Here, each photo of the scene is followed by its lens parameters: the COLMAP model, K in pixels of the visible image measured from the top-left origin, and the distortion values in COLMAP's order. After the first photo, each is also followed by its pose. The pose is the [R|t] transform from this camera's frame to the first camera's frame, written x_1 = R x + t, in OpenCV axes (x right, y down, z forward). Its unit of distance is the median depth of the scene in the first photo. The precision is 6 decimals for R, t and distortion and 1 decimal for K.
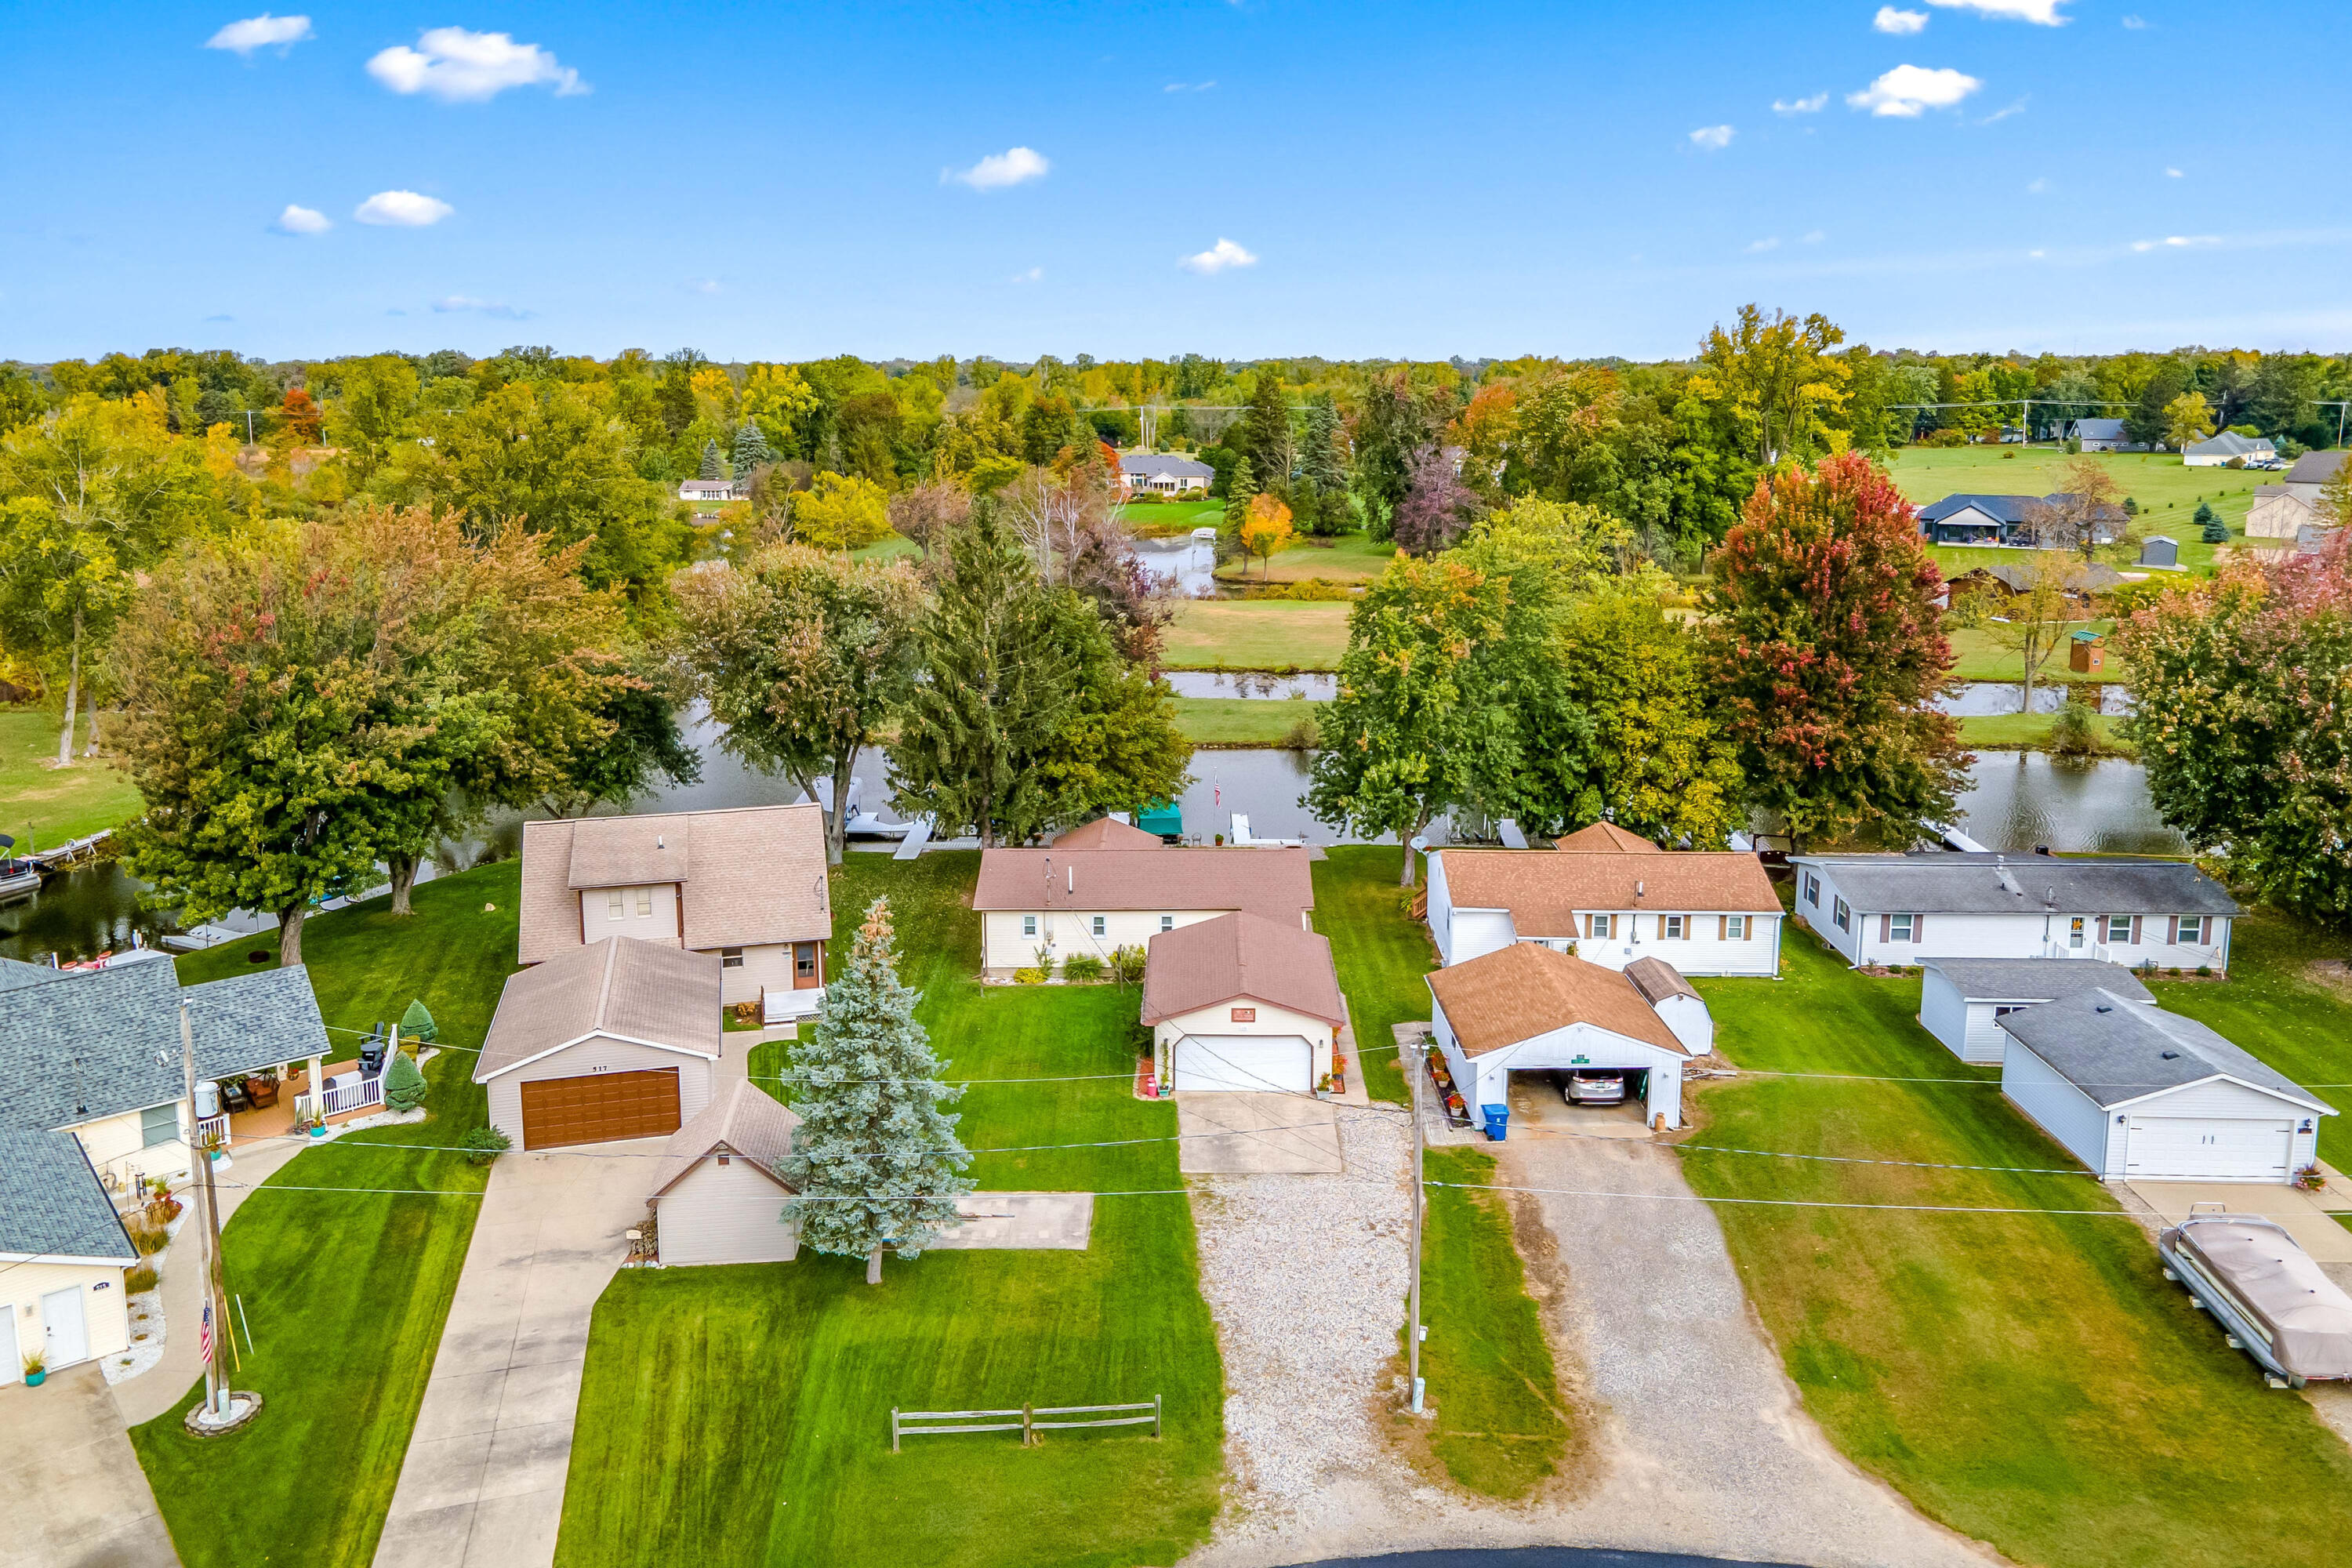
lens RADIAL K [[1707.7, 0, 1174.4], [0, 1707.7, 766.2], [0, 0, 1]] dist [0.048852, 0.005816]
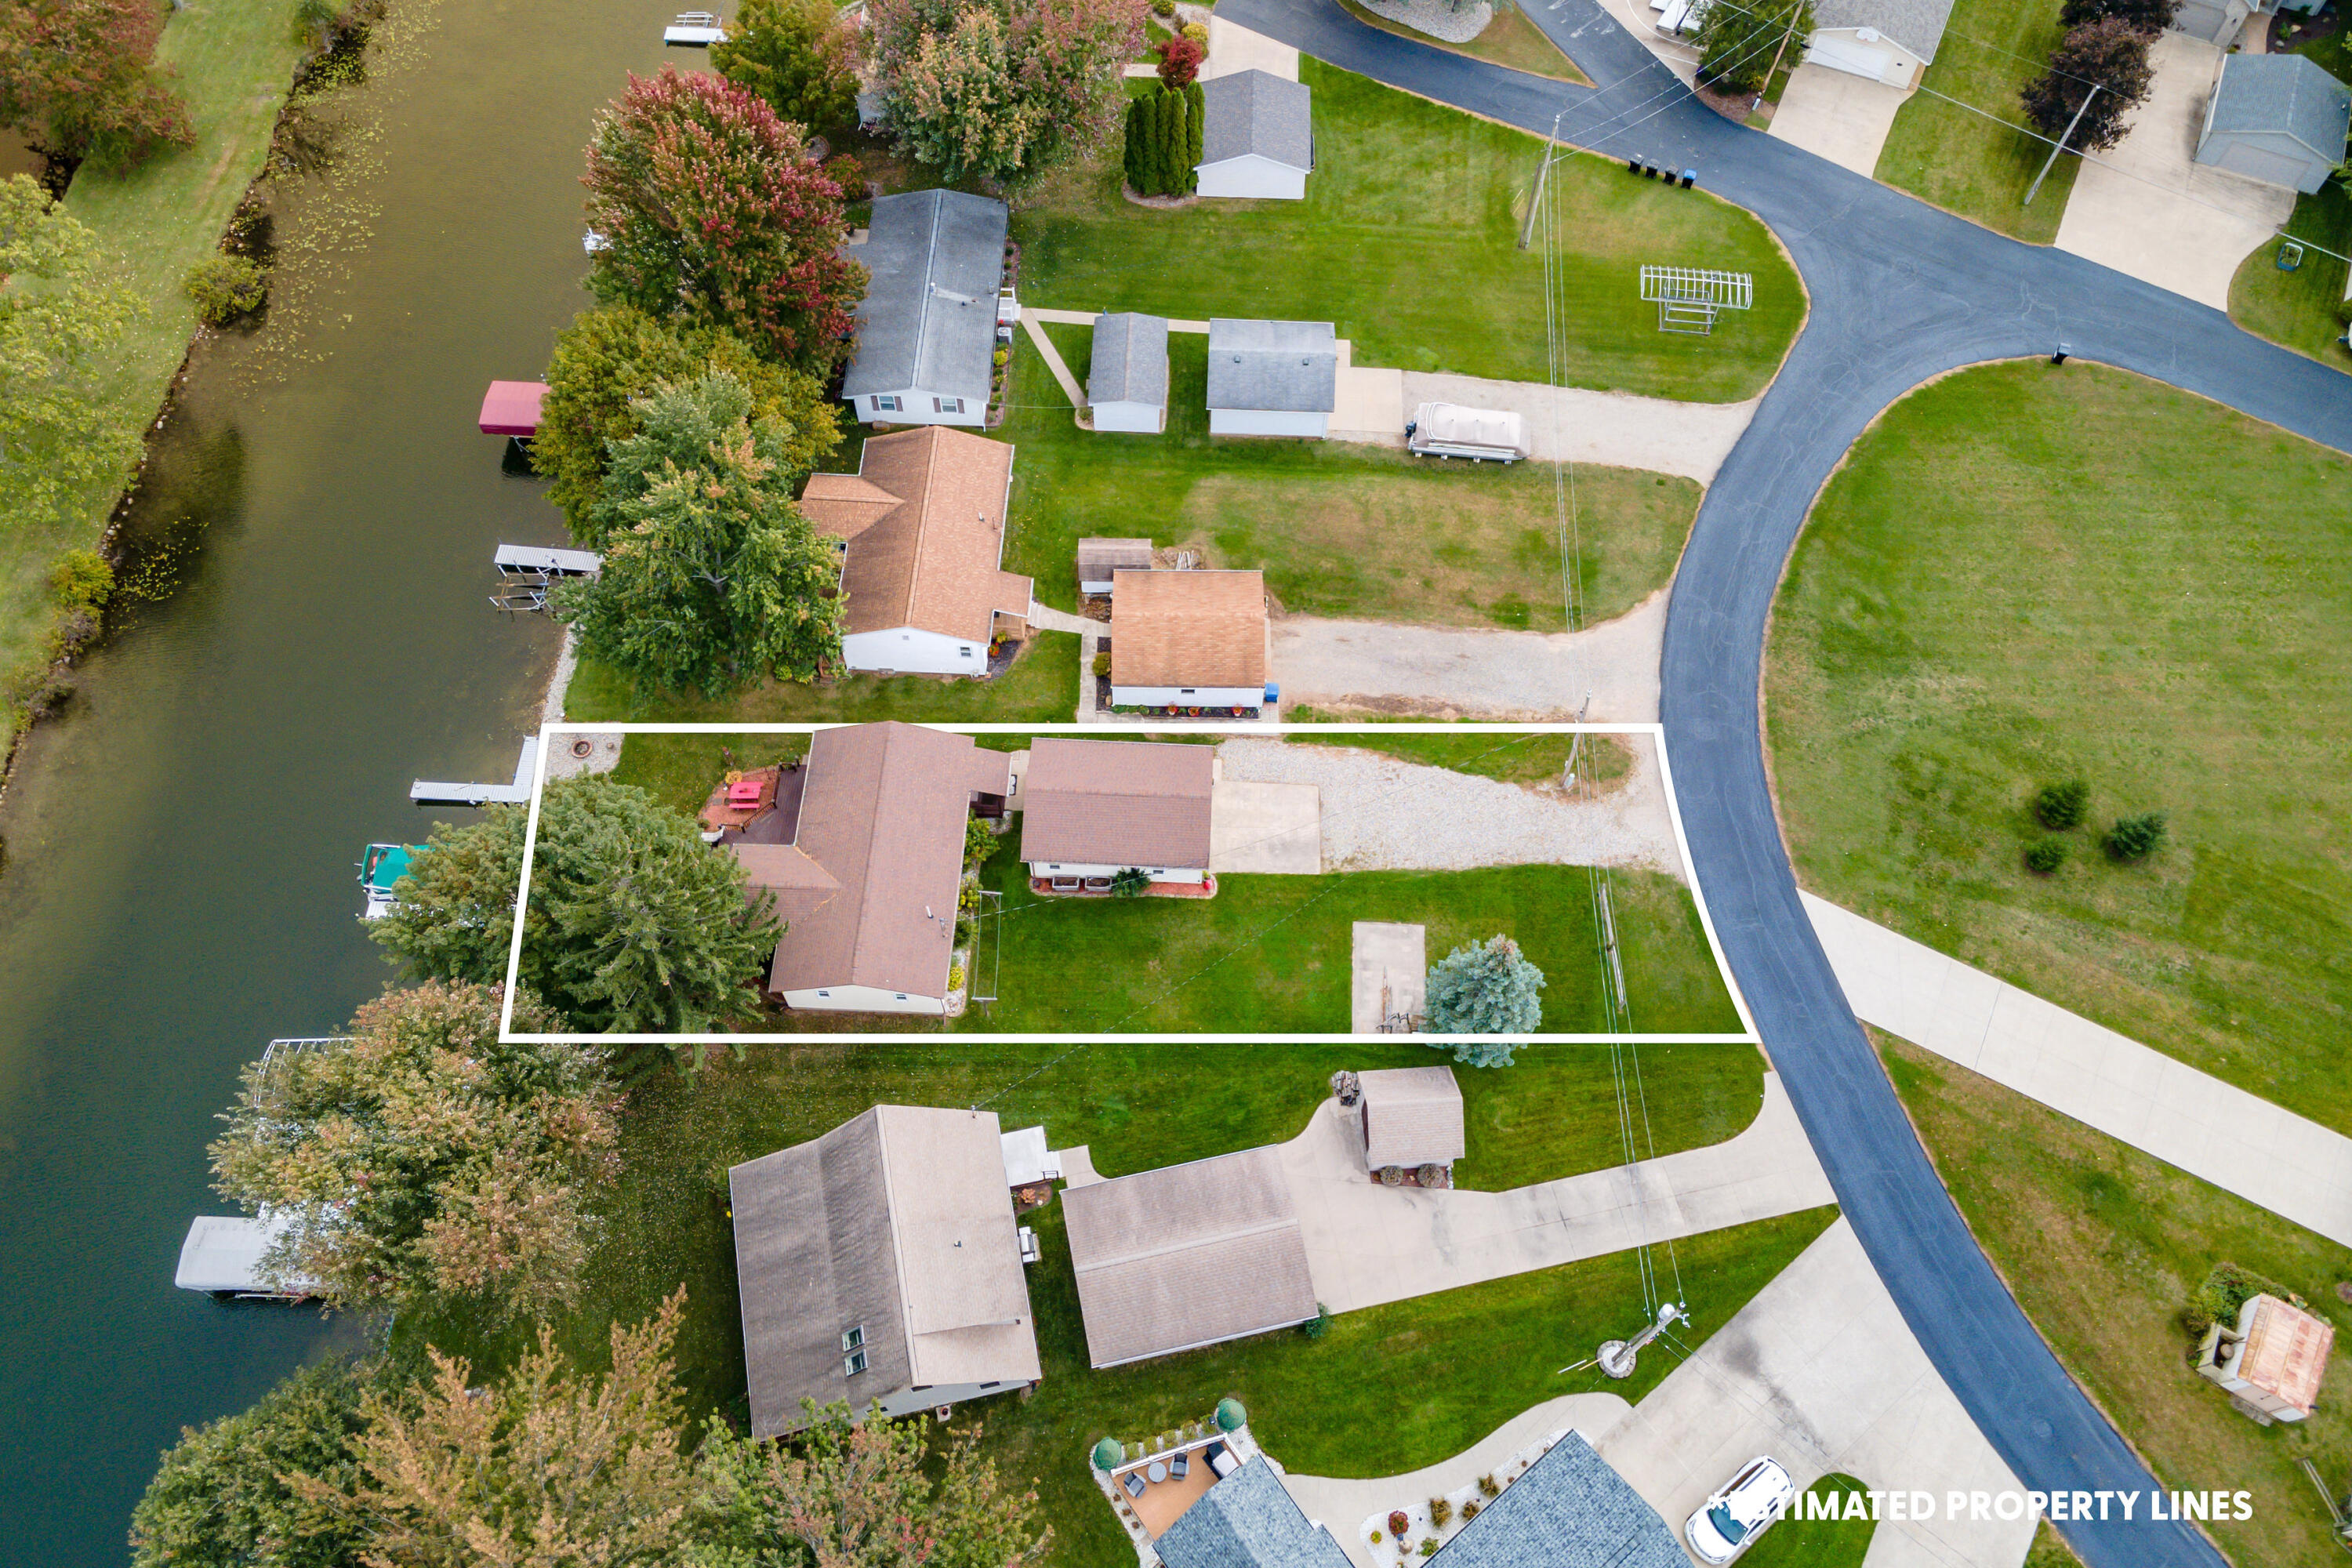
lens RADIAL K [[1707.7, 0, 1174.4], [0, 1707.7, 766.2], [0, 0, 1]] dist [0.048852, 0.005816]
pose [[0.038169, -0.869925, 0.491705, -0.865640], [0.231640, 0.486363, 0.842492, -1.476071], [-0.972052, 0.081742, 0.220074, 0.956852]]
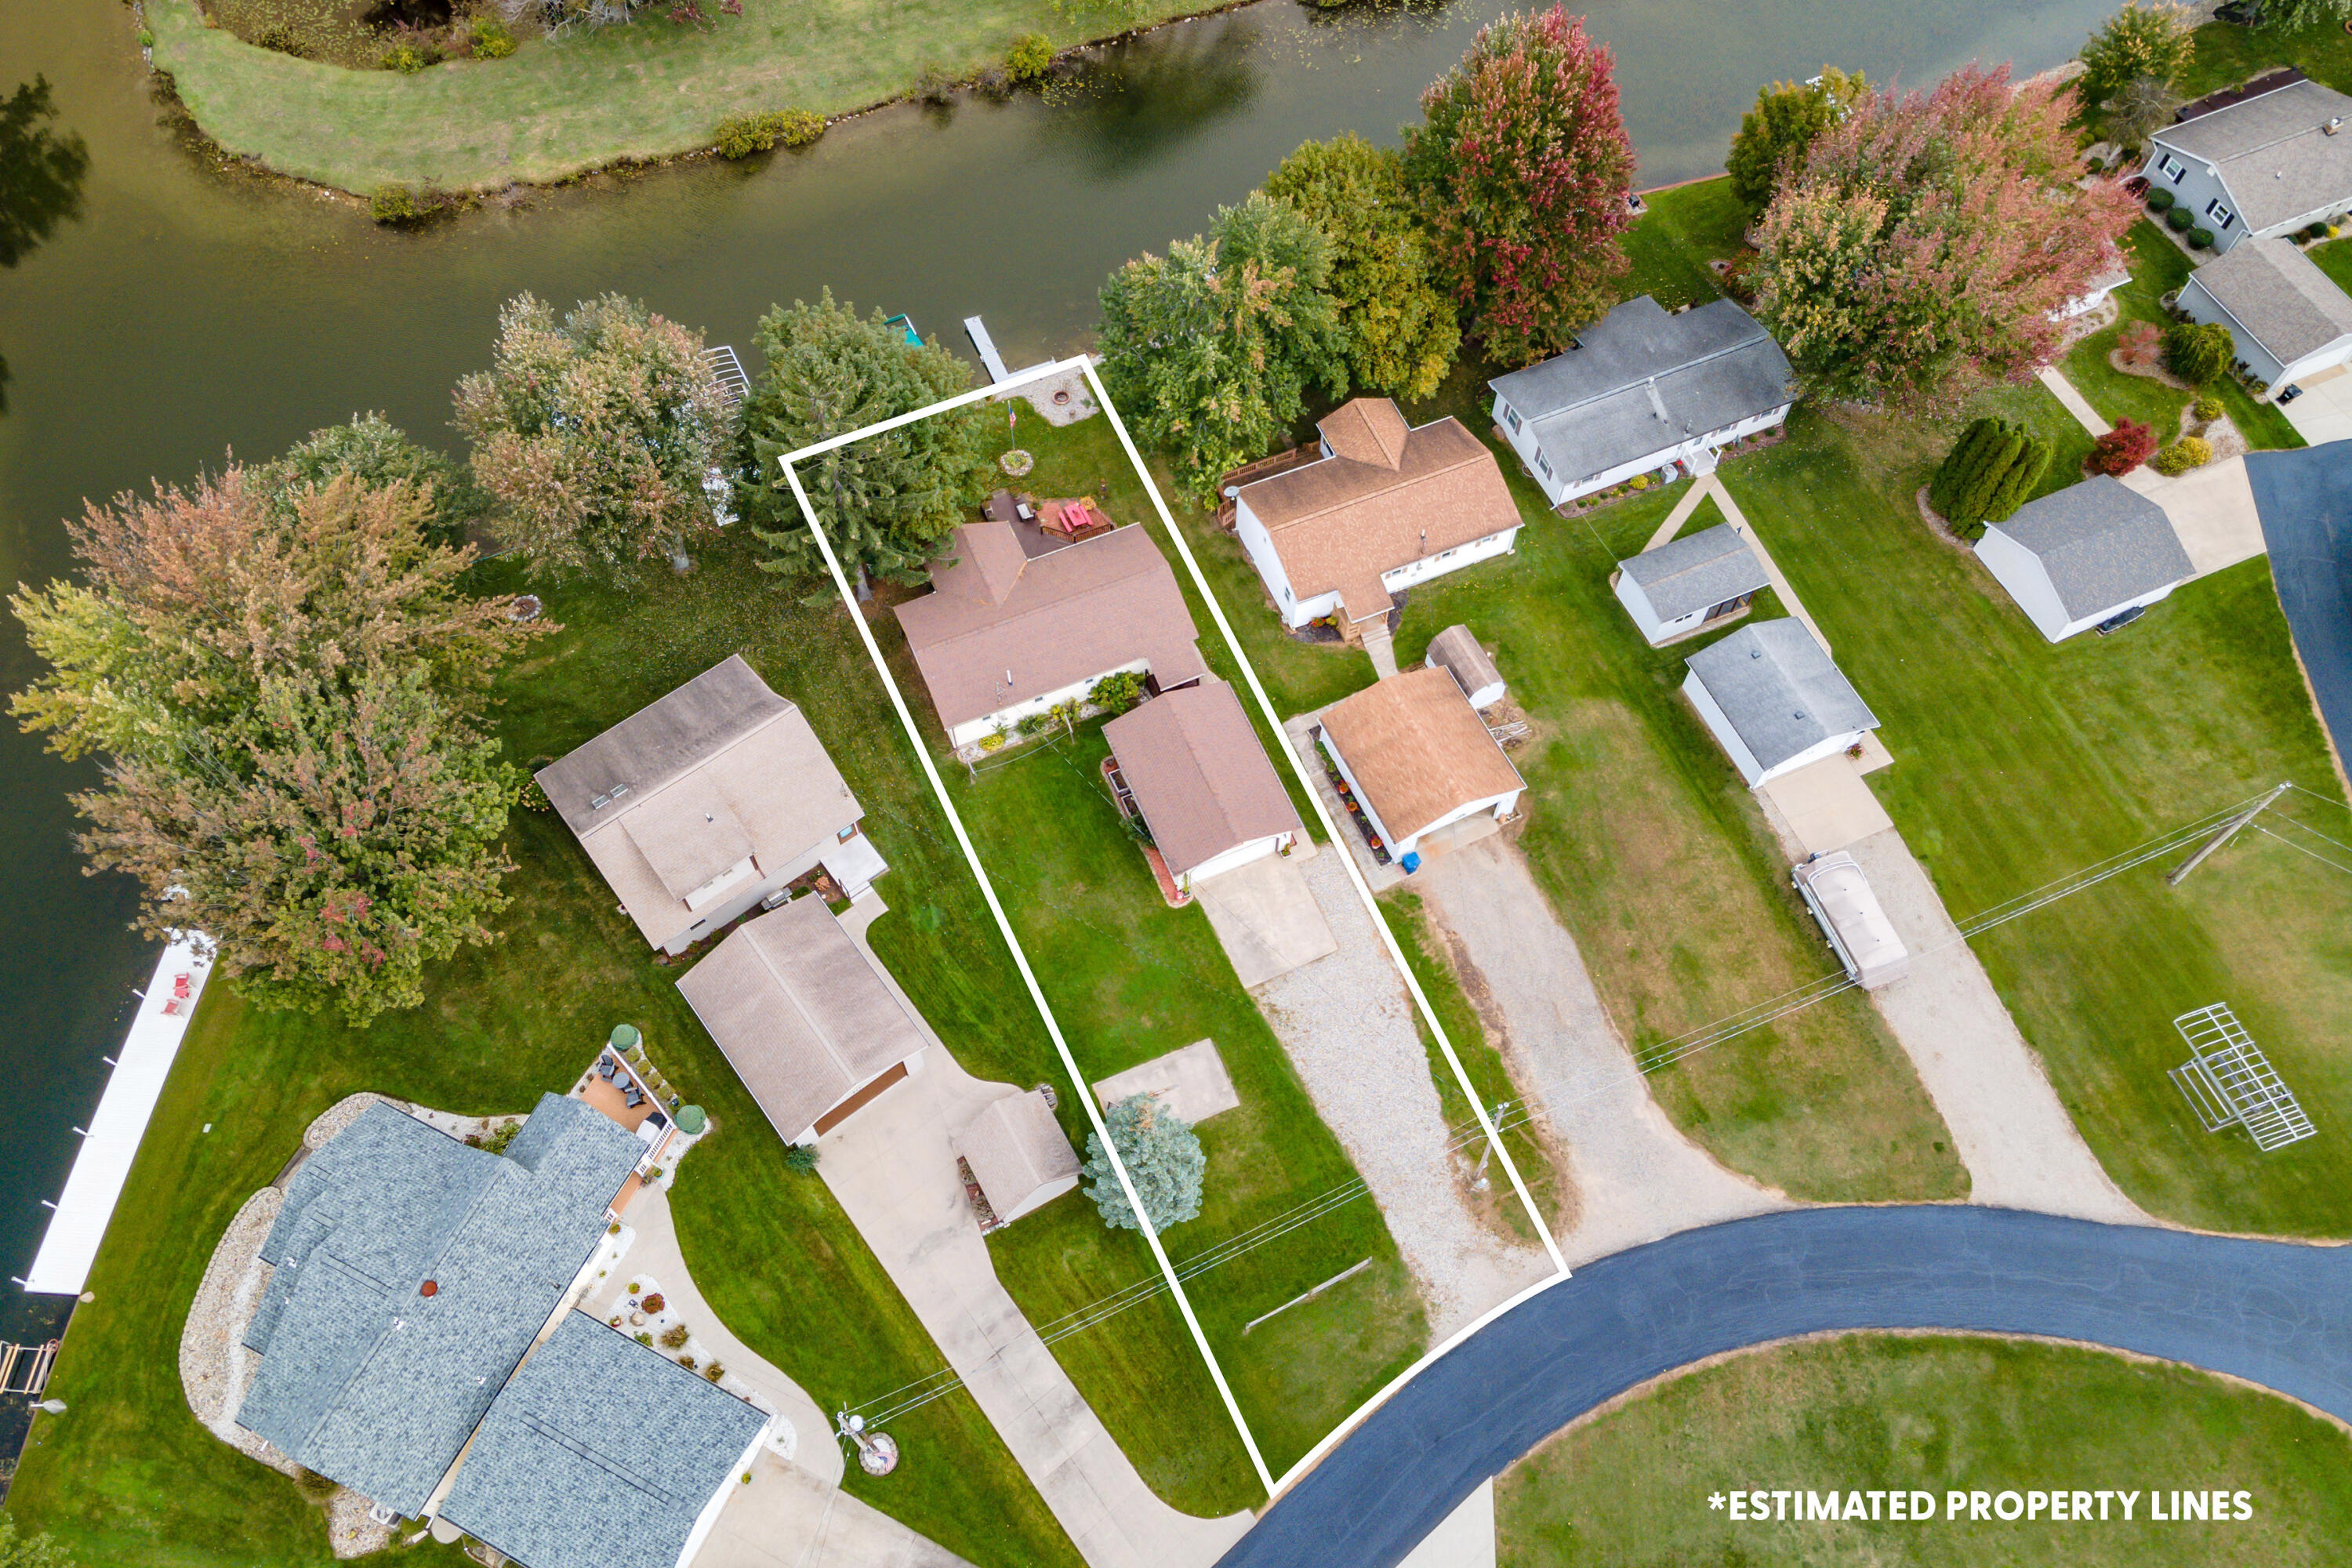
lens RADIAL K [[1707.7, 0, 1174.4], [0, 1707.7, 766.2], [0, 0, 1]] dist [0.048852, 0.005816]
pose [[0.915376, -0.347265, 0.203702, -0.367957], [0.090759, 0.670934, 0.735941, -1.275587], [-0.392237, -0.655175, 0.645675, 0.210267]]
